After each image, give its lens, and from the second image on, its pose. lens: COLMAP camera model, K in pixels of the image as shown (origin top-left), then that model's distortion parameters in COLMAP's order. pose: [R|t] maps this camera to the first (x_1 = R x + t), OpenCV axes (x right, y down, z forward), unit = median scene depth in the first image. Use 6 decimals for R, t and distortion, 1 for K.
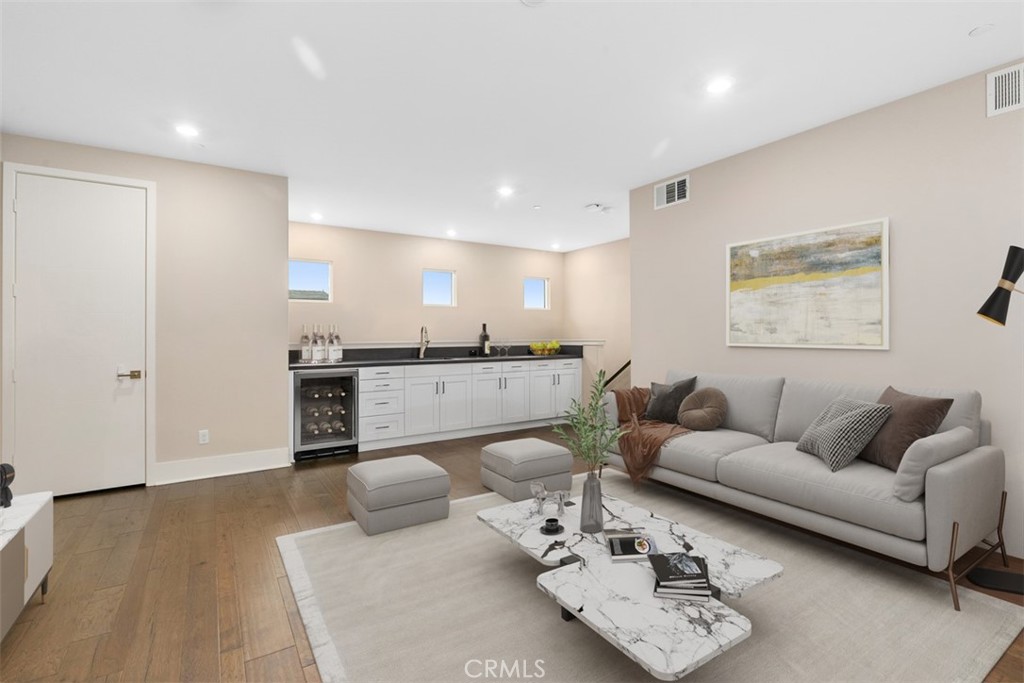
lens RADIAL K [[459.6, 0, 500.3], [0, 459.6, 310.6], [0, 0, 1]] dist [0.002799, 0.000449]
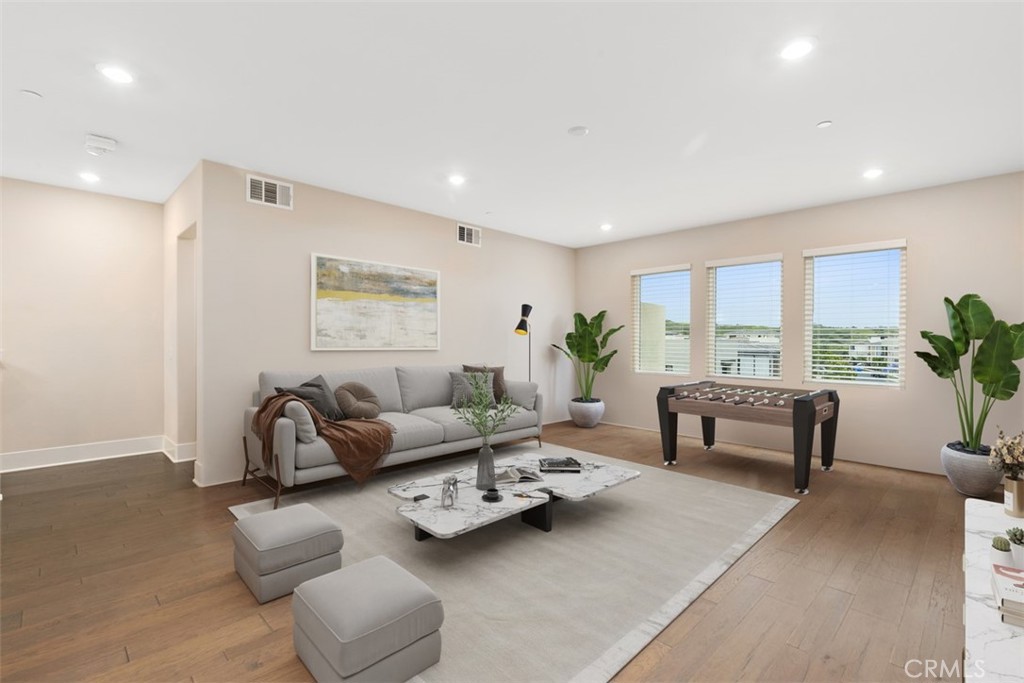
lens RADIAL K [[459.6, 0, 495.2], [0, 459.6, 384.7], [0, 0, 1]] dist [0.002799, 0.000449]
pose [[-0.218421, -0.000905, 0.975854, -0.719533], [-0.004885, 0.999988, -0.000166, 0.180405], [-0.975842, -0.004803, -0.218423, 0.984118]]
